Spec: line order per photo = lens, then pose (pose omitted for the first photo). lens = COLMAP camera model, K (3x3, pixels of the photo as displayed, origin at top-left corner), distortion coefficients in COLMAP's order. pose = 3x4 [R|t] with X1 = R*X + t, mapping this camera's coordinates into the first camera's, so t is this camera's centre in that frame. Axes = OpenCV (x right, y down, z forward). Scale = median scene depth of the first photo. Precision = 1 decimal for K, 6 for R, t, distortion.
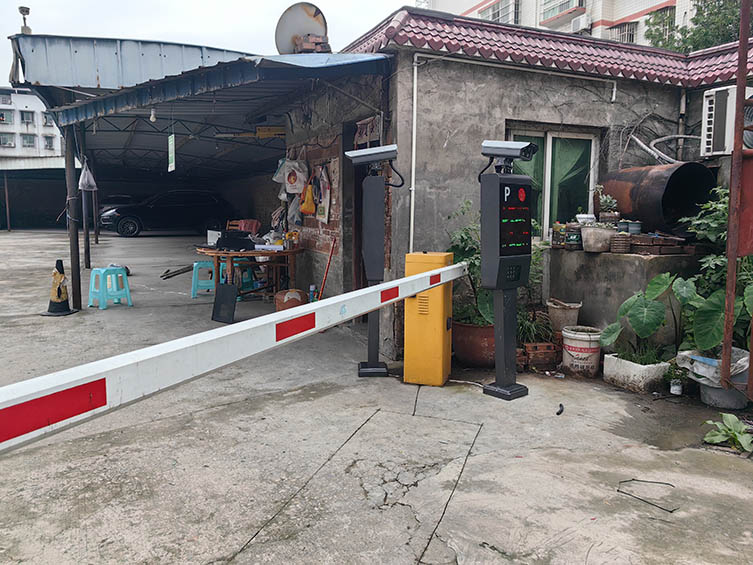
lens RADIAL K [[593.0, 0, 384.0], [0, 593.0, 276.9], [0, 0, 1]] dist [0.054988, -0.063558]
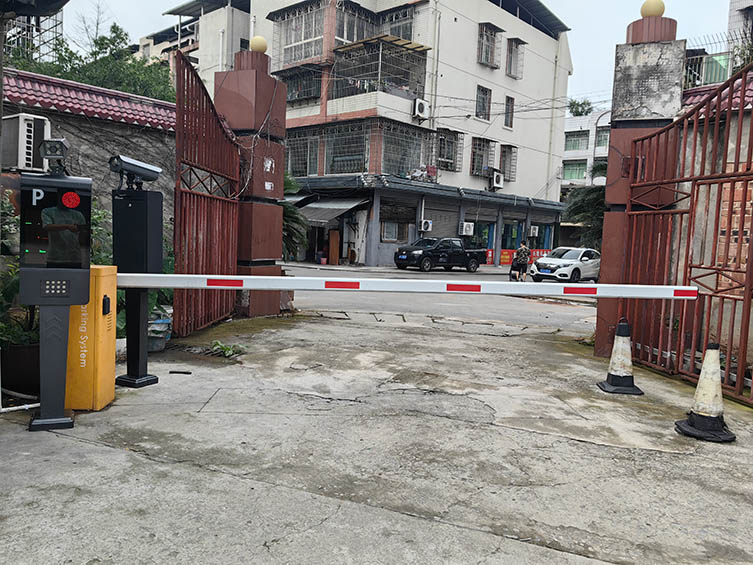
lens RADIAL K [[589.4, 0, 380.0], [0, 589.4, 281.0], [0, 0, 1]] dist [0.019594, -0.001232]
pose [[-0.386627, -0.092984, 0.917537, -0.962729], [0.047235, 0.991602, 0.120393, -0.107823], [-0.921026, 0.089887, -0.378988, 0.956364]]
